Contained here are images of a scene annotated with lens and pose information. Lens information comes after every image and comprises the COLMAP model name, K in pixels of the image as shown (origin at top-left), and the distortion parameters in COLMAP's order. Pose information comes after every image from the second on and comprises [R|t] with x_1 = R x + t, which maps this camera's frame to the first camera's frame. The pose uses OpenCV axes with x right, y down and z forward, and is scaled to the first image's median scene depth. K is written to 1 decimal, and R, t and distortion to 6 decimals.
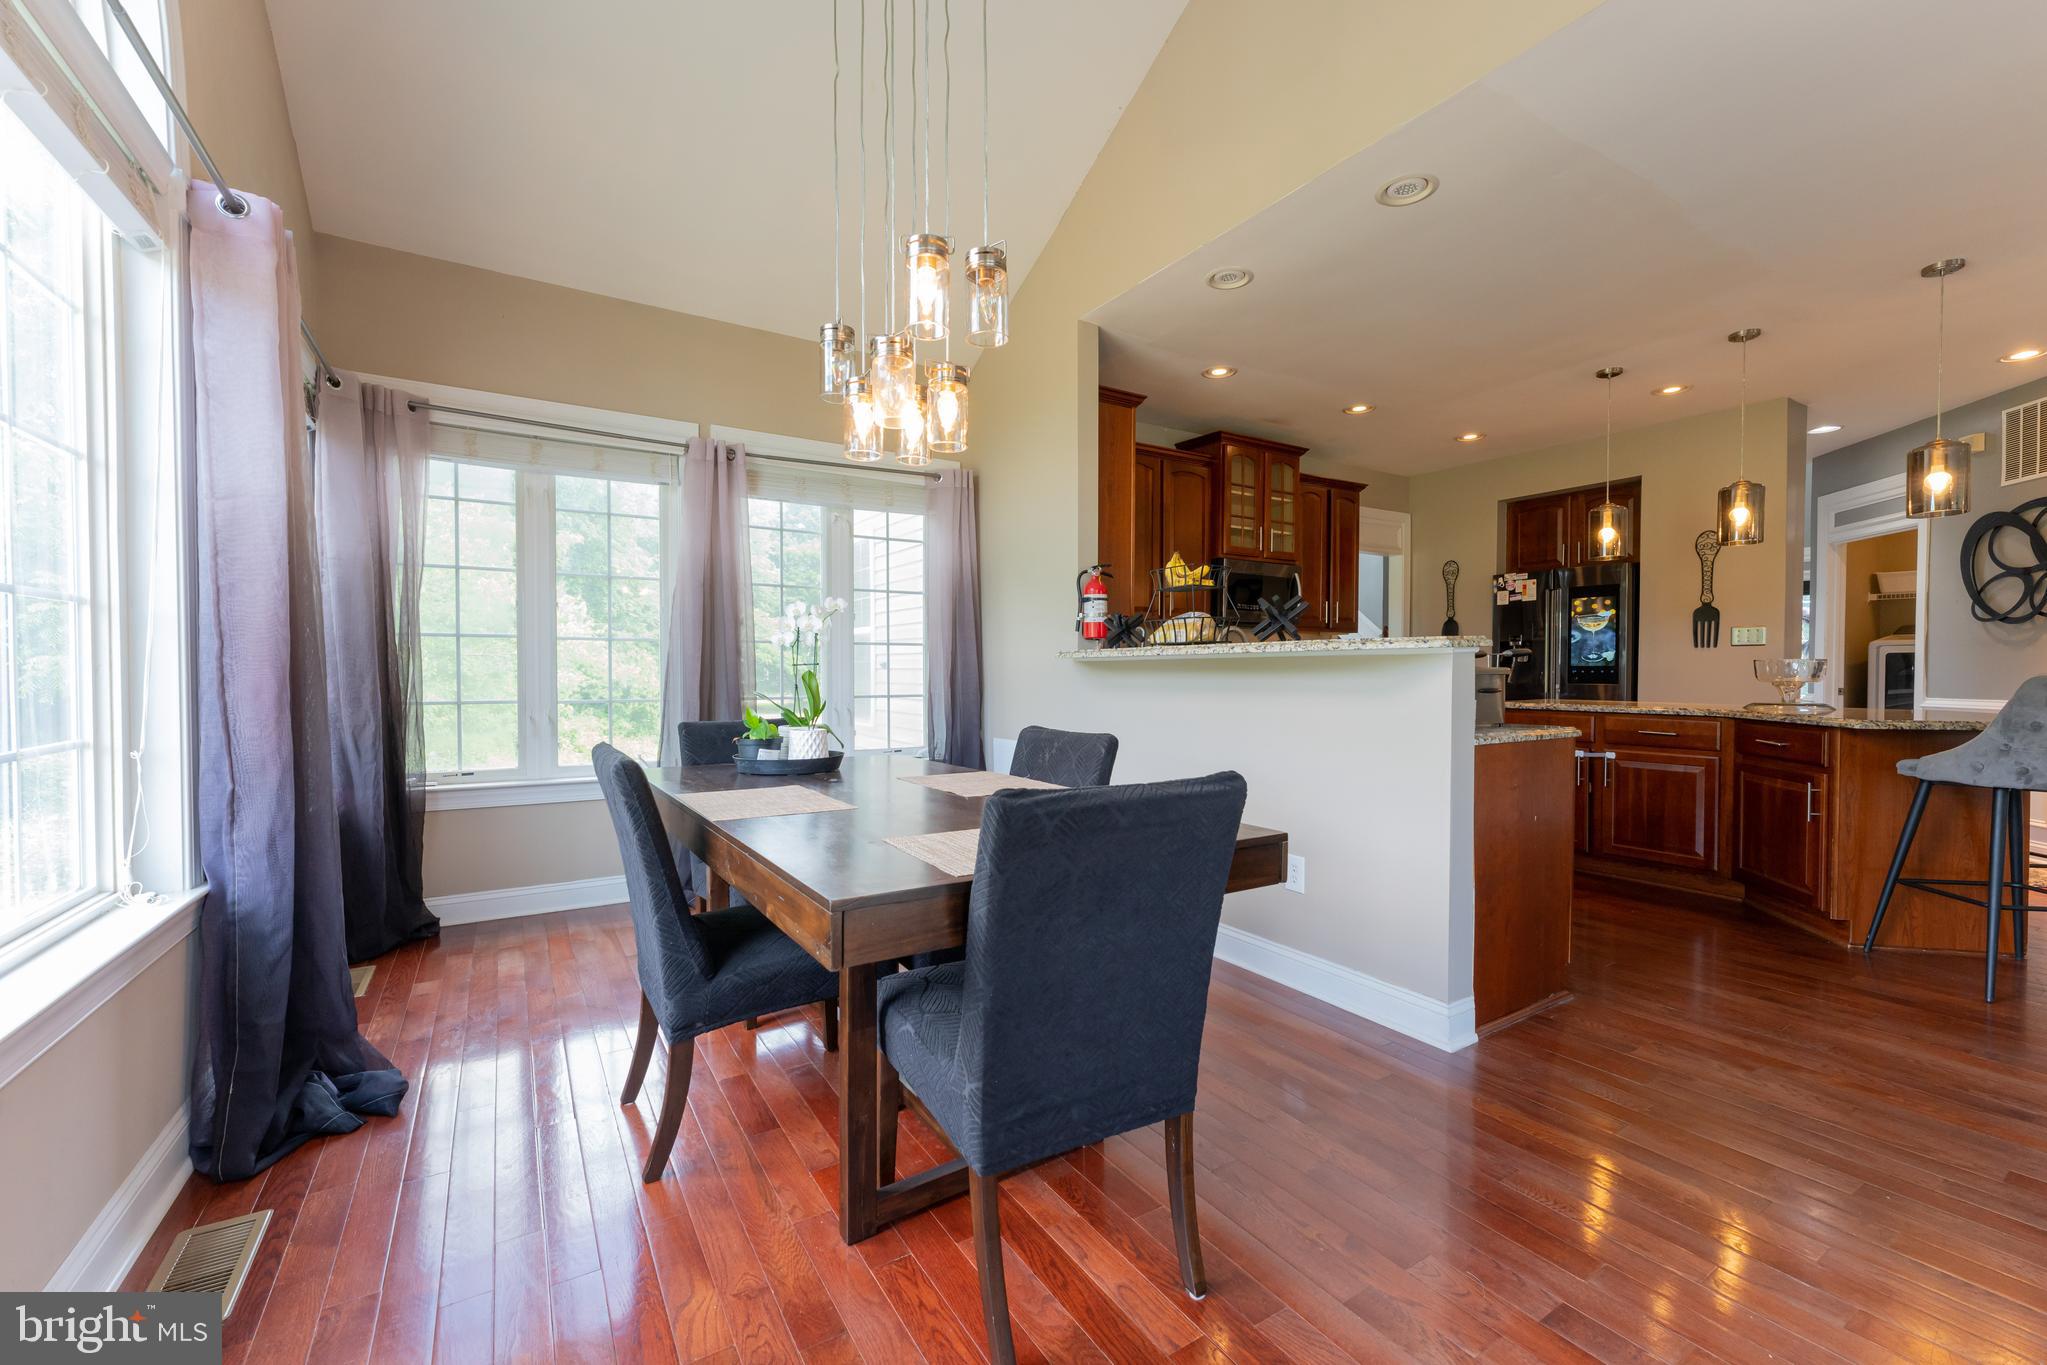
lens RADIAL K [[841.7, 0, 1024.8], [0, 841.7, 676.6], [0, 0, 1]] dist [0.000234, -0.000036]
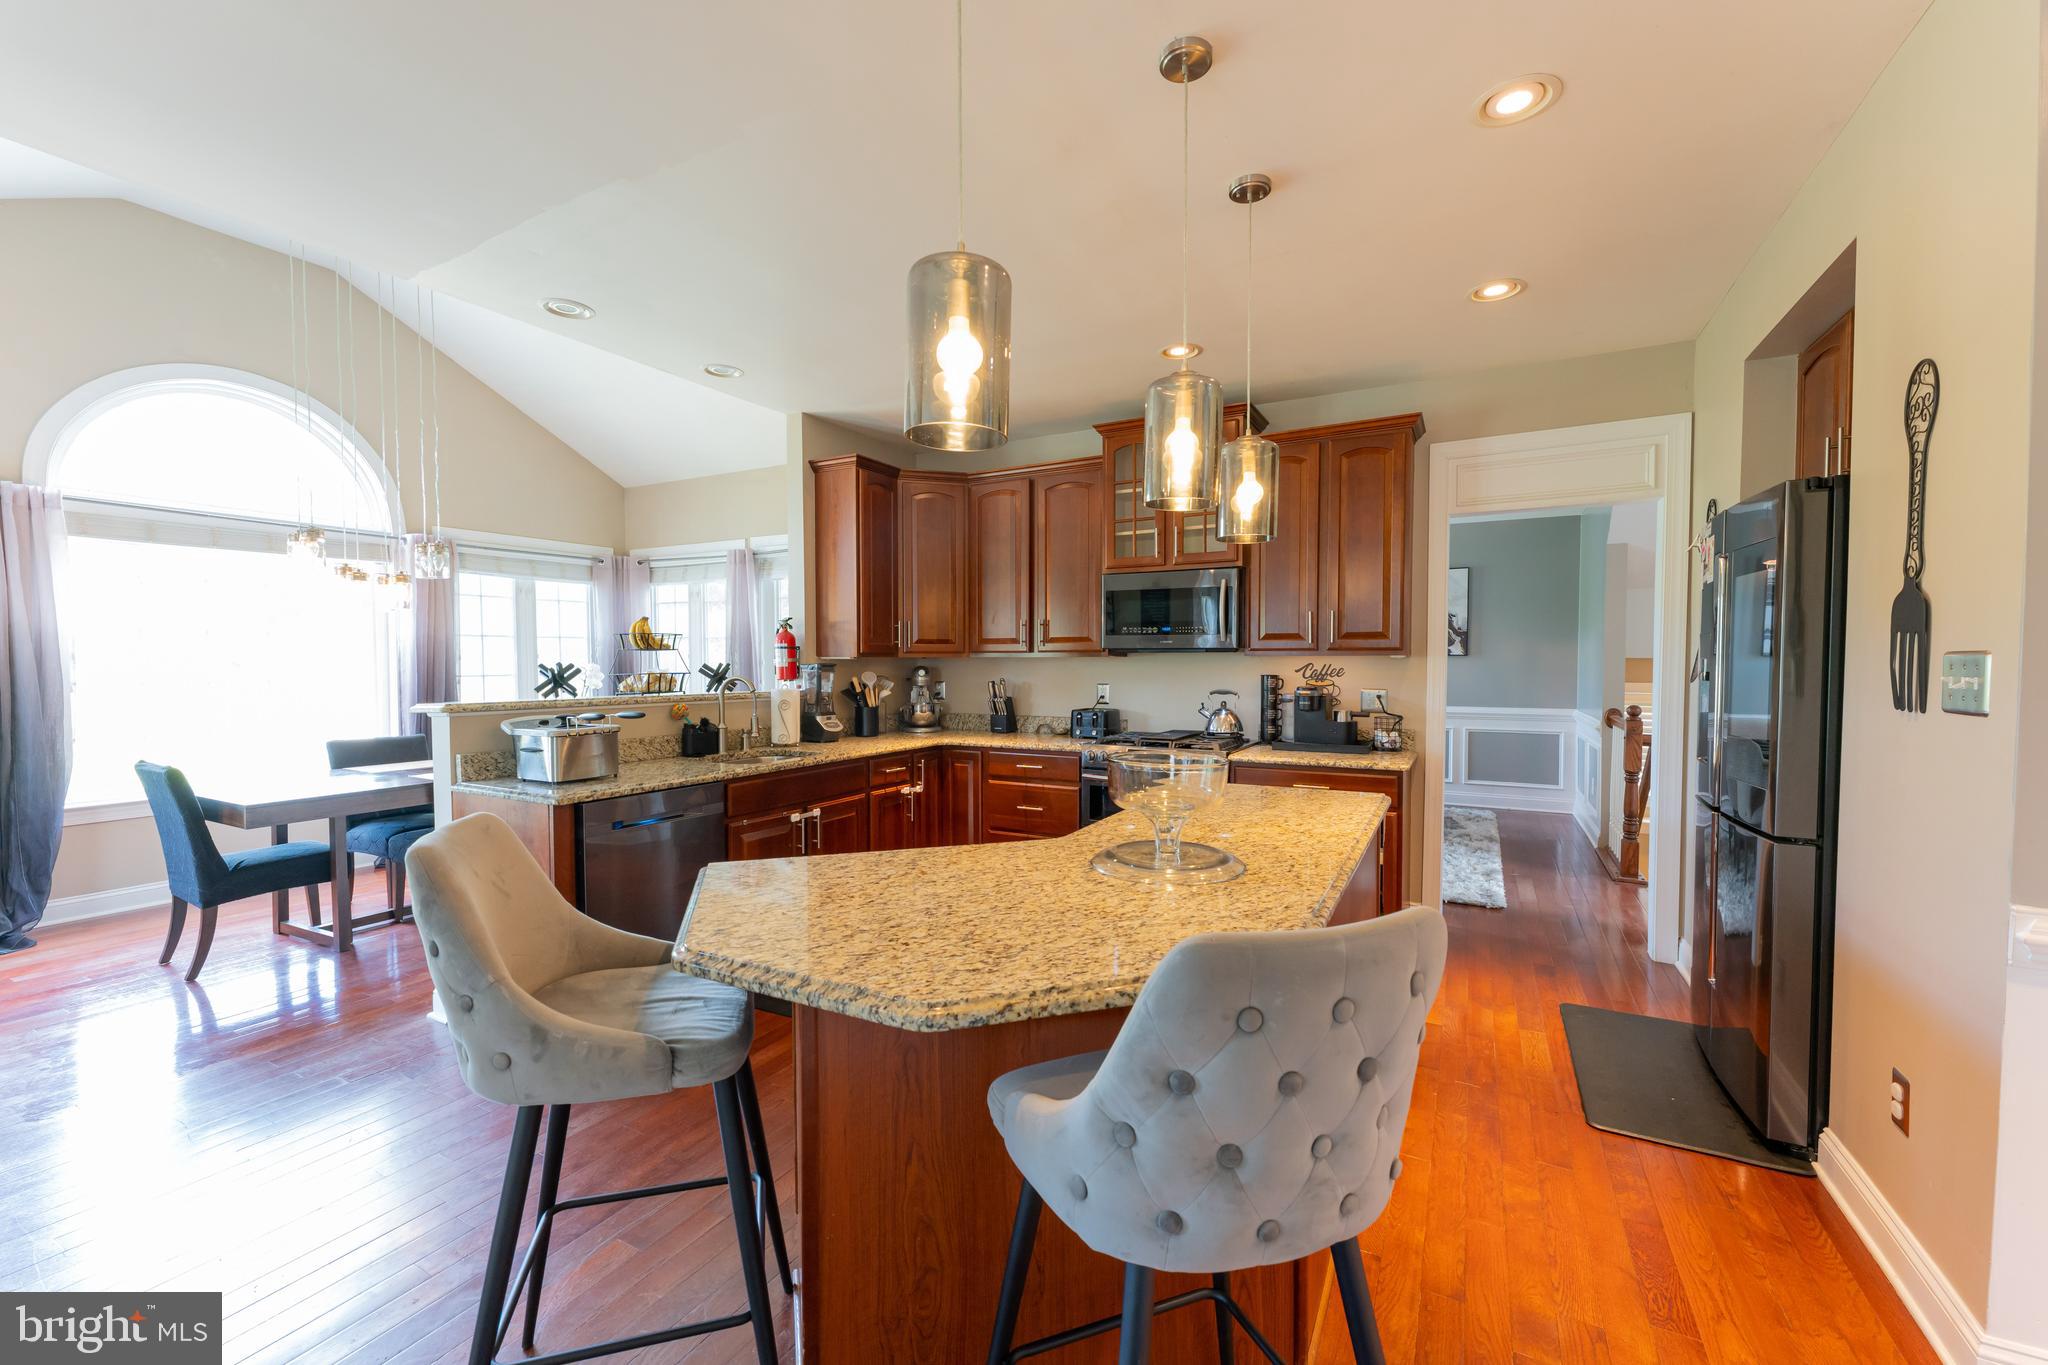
lens RADIAL K [[820.0, 0, 1026.3], [0, 820.0, 686.4], [0, 0, 1]] dist [0.000470, -0.000081]
pose [[0.492276, 0.027912, -0.869992, 1.174446], [-0.004265, 0.999551, 0.029655, -0.068454], [0.870429, -0.010888, 0.492174, 0.671676]]
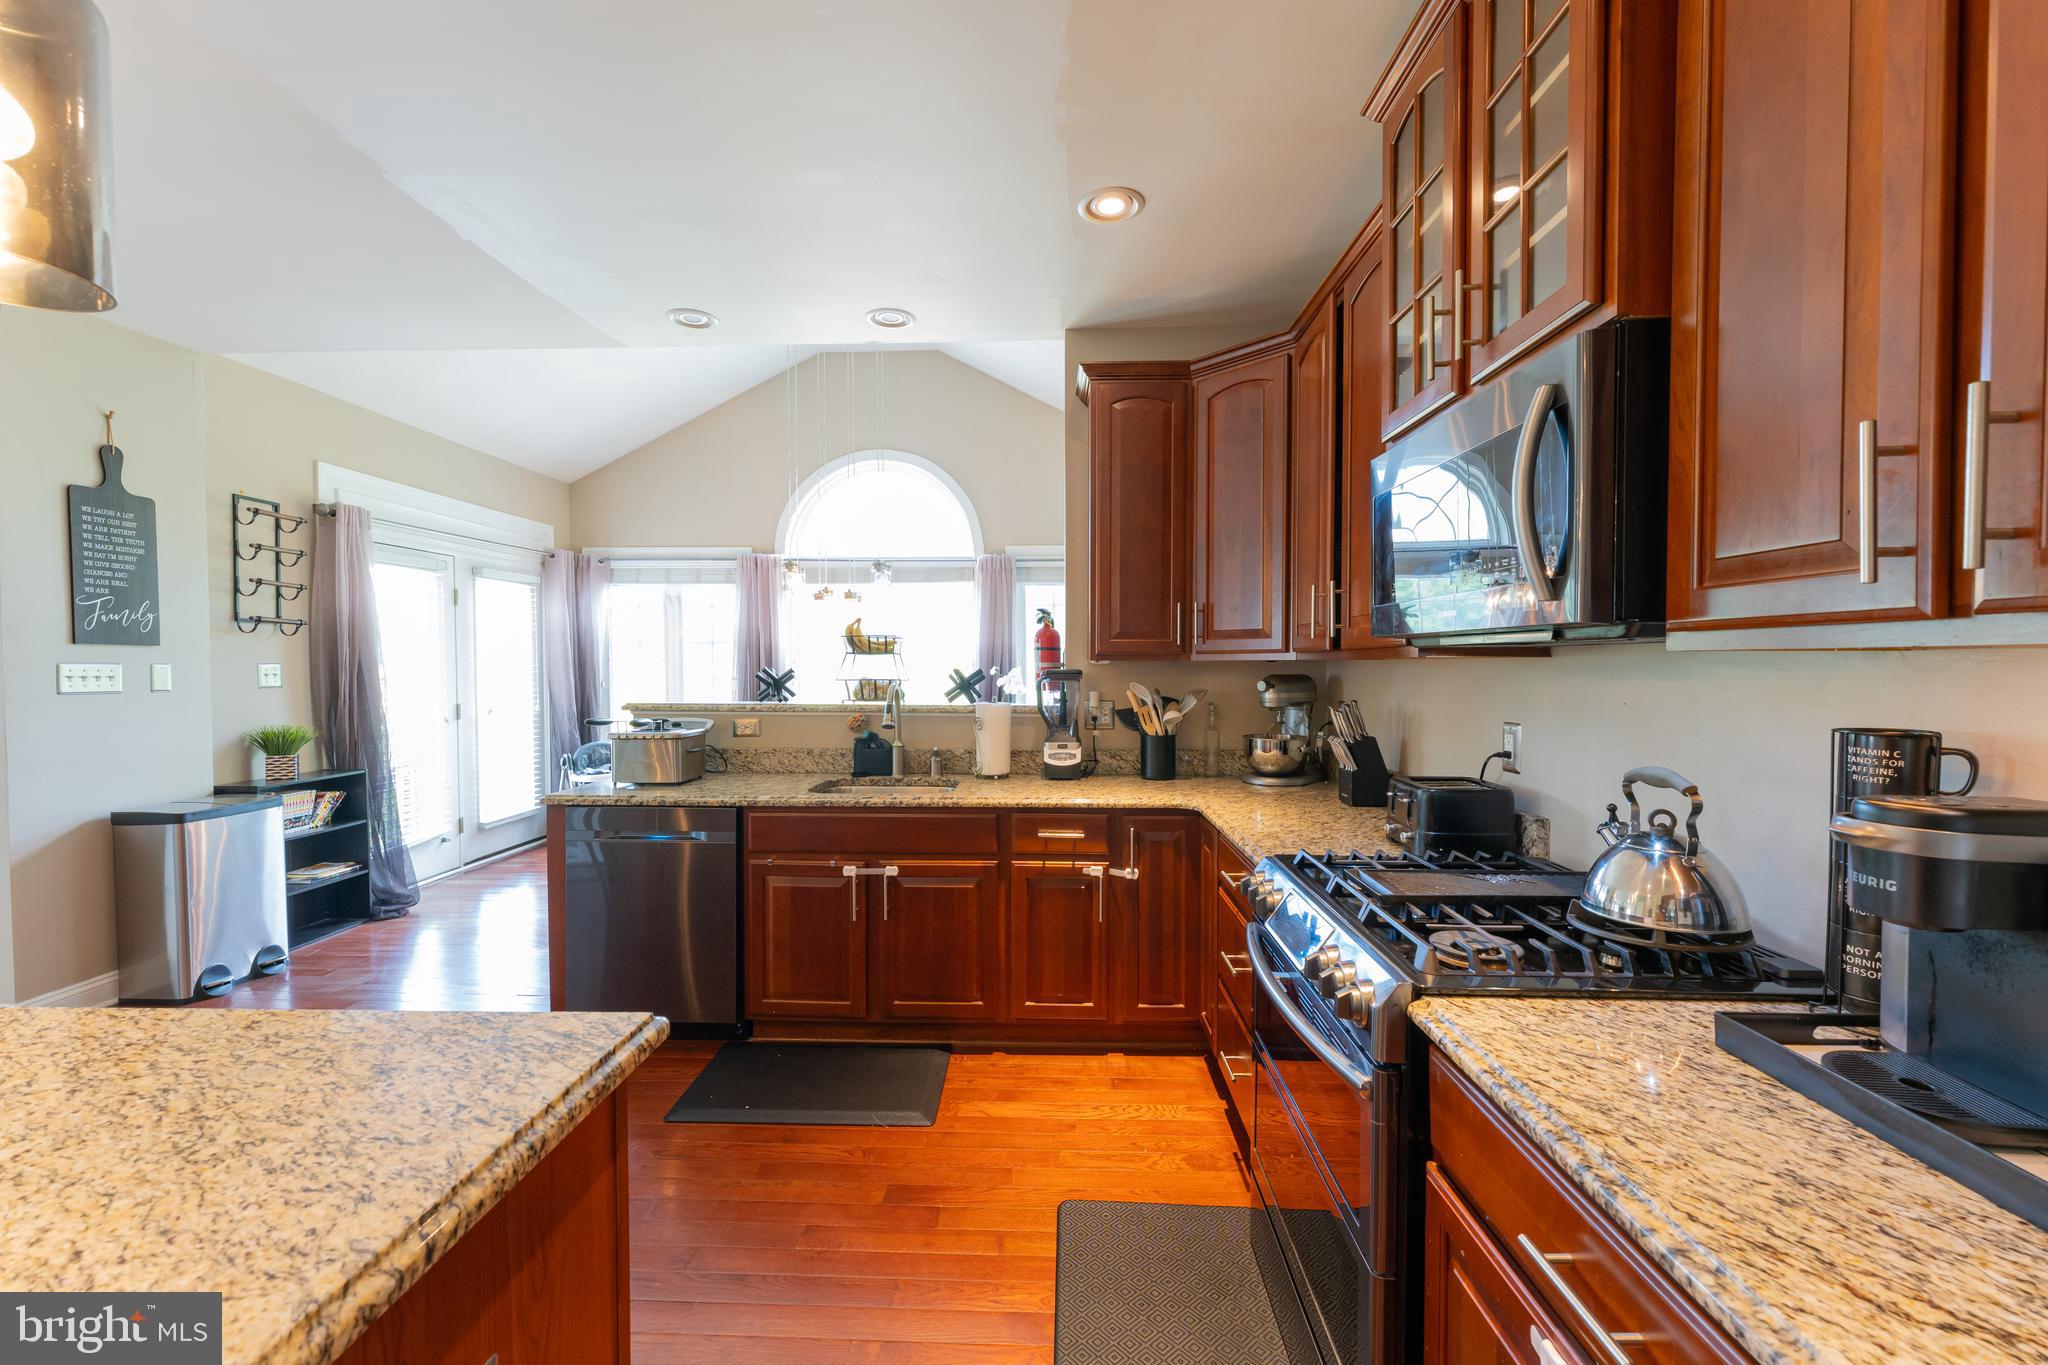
lens RADIAL K [[820.0, 0, 1026.3], [0, 820.0, 686.4], [0, 0, 1]] dist [0.000470, -0.000081]
pose [[-0.549506, 0.021243, -0.835220, 0.774219], [-0.005730, 0.999557, 0.029193, -0.071792], [0.835470, 0.020828, -0.549141, 1.362613]]
